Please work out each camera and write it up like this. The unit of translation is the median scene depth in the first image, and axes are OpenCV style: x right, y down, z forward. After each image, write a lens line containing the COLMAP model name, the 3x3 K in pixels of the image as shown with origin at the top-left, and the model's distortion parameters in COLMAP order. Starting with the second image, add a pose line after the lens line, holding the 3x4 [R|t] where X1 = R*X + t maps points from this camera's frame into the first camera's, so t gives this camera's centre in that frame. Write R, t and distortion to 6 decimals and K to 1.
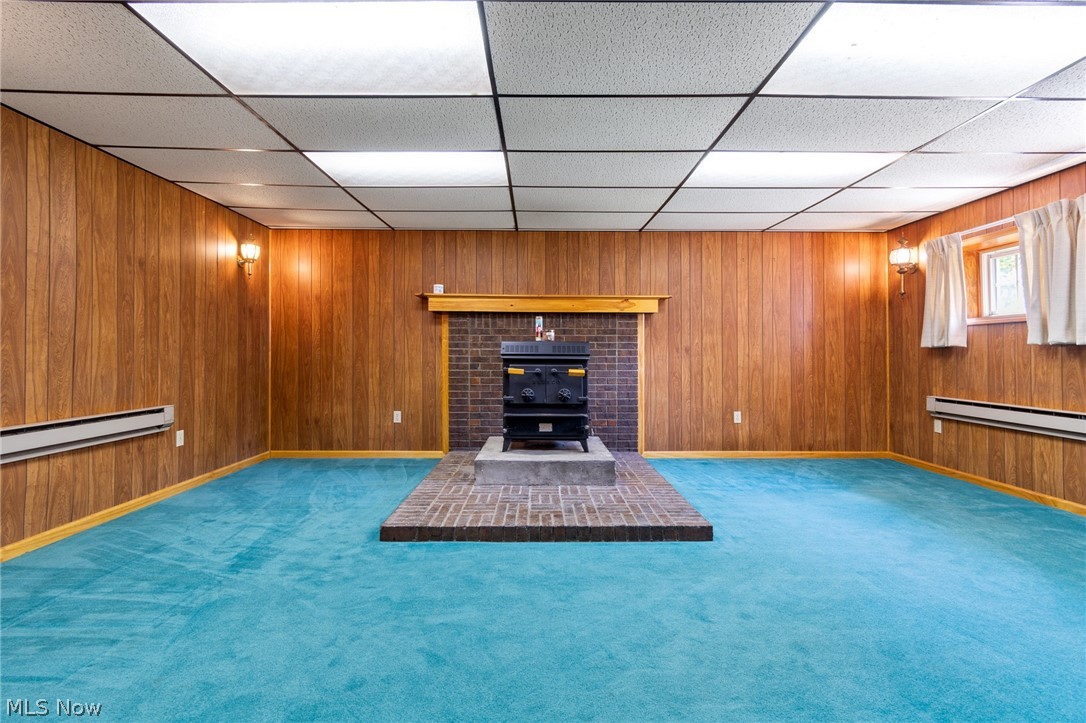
lens RADIAL K [[480.4, 0, 543.8], [0, 480.4, 358.6], [0, 0, 1]] dist [0.002602, 0.000120]
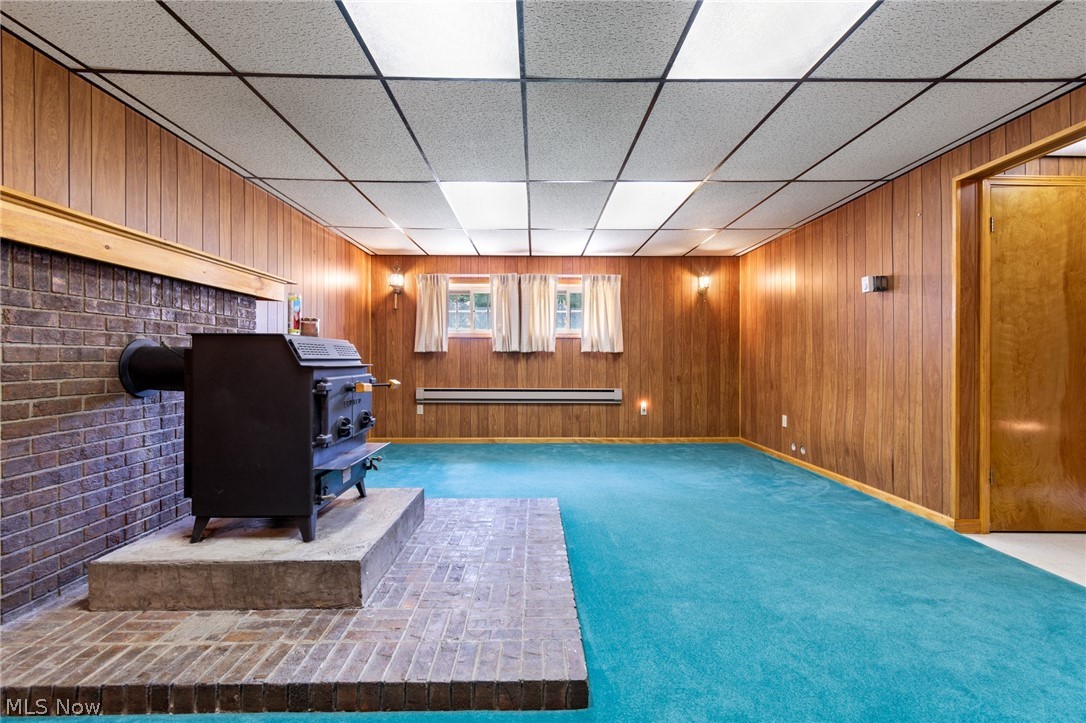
lens RADIAL K [[480.4, 0, 543.8], [0, 480.4, 358.6], [0, 0, 1]] dist [0.002602, 0.000120]
pose [[-0.006886, -0.005591, 0.999961, -0.576208], [0.007341, 0.999957, 0.005641, -0.010041], [-0.999949, 0.007380, -0.006845, 0.682428]]
